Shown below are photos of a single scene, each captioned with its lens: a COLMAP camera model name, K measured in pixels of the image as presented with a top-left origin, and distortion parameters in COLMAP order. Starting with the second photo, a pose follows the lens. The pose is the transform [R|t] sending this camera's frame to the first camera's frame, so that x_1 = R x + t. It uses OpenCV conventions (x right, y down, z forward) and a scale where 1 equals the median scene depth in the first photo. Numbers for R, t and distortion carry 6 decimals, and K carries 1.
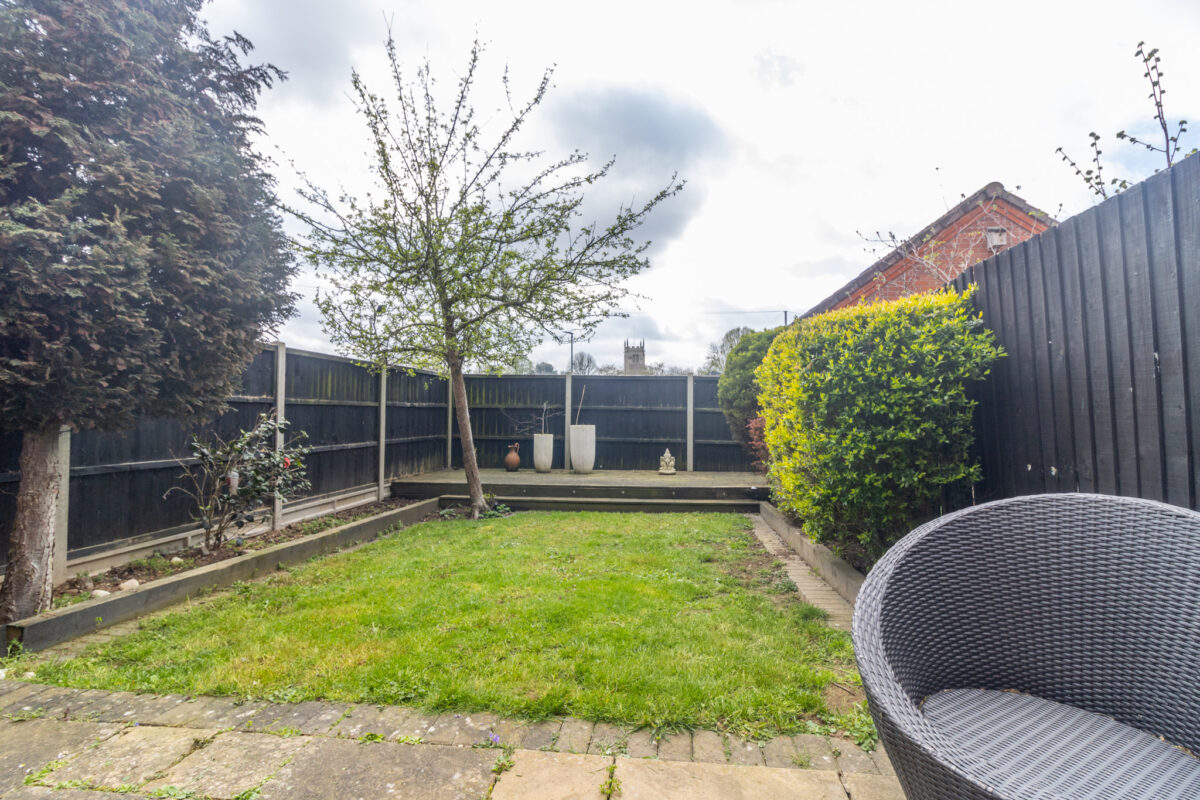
lens RADIAL K [[566.8, 0, 599.2], [0, 566.8, 390.6], [0, 0, 1]] dist [0.005927, 0.000155]
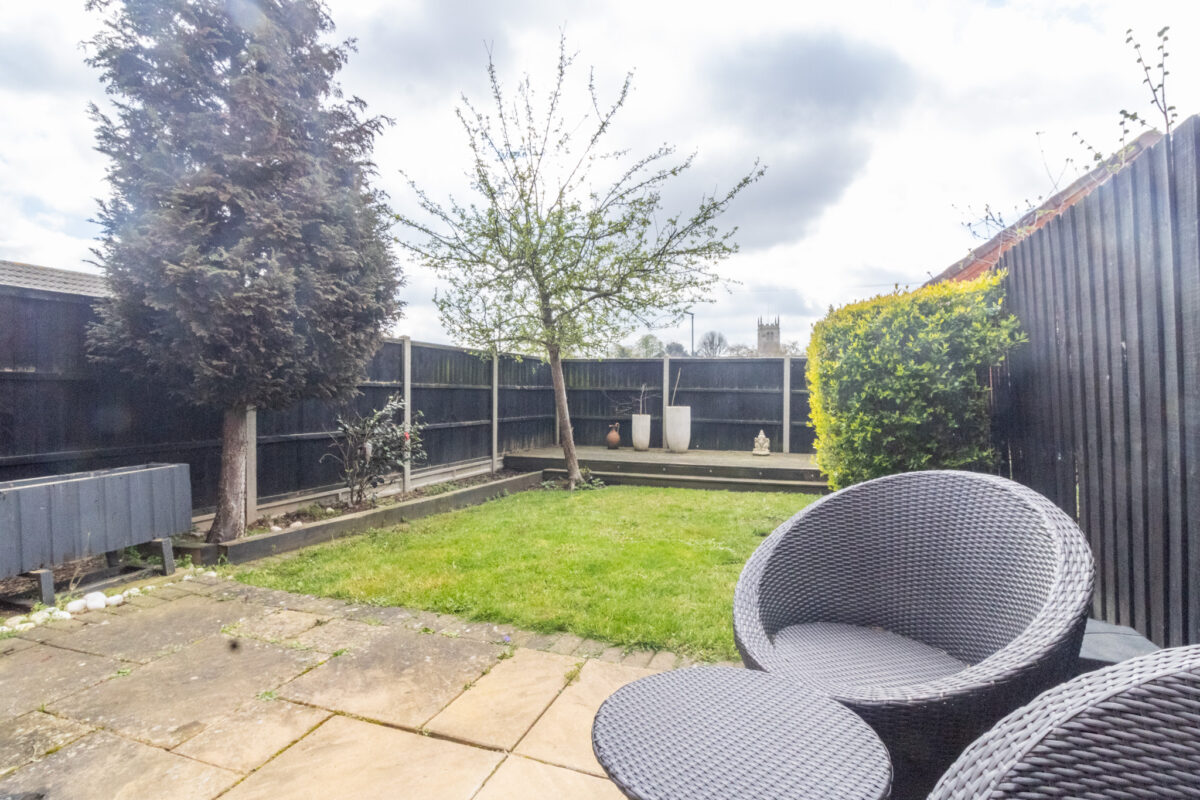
lens RADIAL K [[567.4, 0, 601.3], [0, 567.4, 391.1], [0, 0, 1]] dist [0.003930, 0.000192]
pose [[0.974699, -0.000727, -0.223522, 0.171705], [0.008688, 0.999362, 0.034635, -0.012813], [0.223354, -0.035700, 0.974083, -0.126649]]
